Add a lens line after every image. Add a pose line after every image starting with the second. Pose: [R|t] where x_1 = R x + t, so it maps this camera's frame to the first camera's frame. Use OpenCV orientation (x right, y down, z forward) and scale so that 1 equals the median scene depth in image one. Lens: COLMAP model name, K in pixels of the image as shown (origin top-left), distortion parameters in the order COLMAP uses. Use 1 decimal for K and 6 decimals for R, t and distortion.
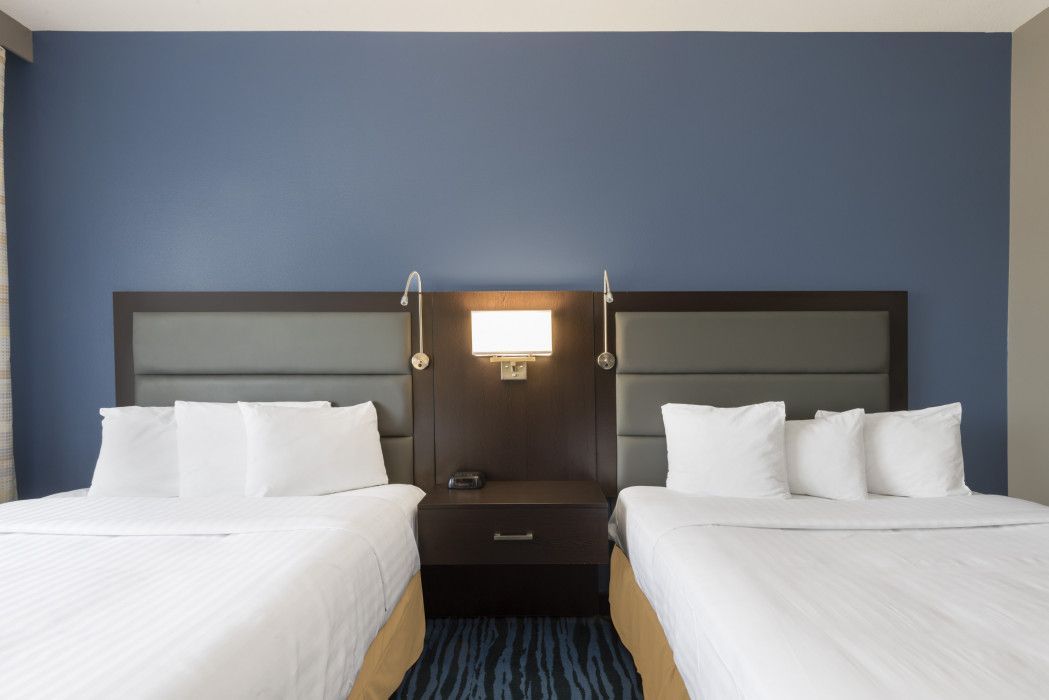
lens RADIAL K [[529.5, 0, 523.9], [0, 529.5, 376.7], [0, 0, 1]] dist [0.015232, 0.000111]
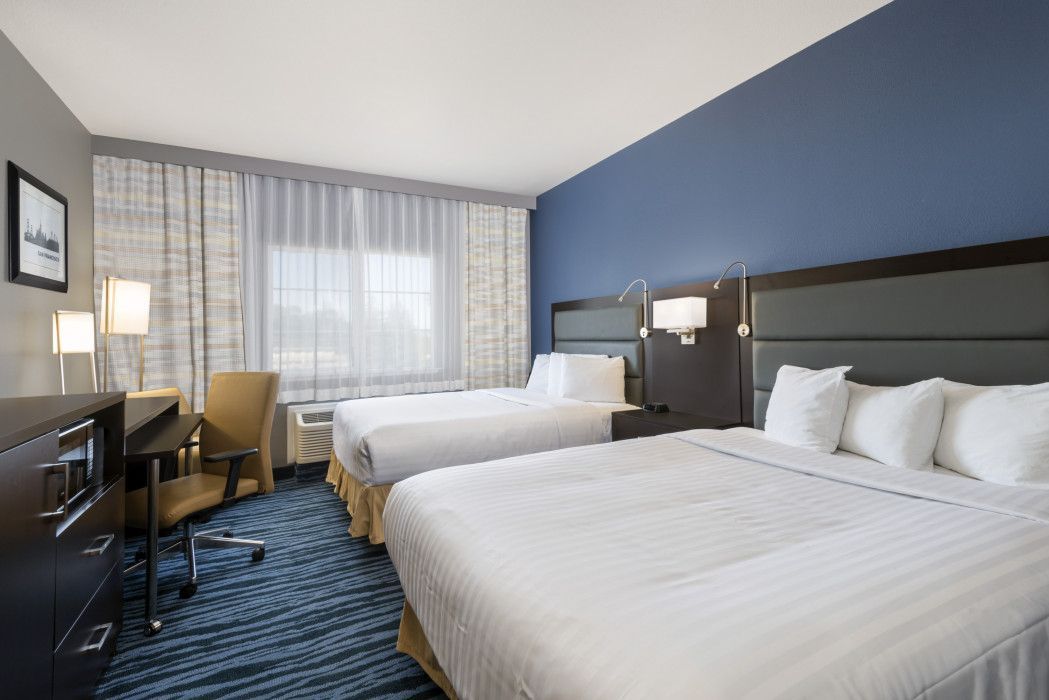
lens RADIAL K [[487.2, 0, 524.5], [0, 487.2, 350.0], [0, 0, 1]] dist [-0.000966, -0.000280]
pose [[0.450028, 0.018283, -0.892827, 1.006986], [-0.006572, 0.999831, 0.017161, 0.001647], [0.892990, -0.001855, 0.450072, -0.020863]]
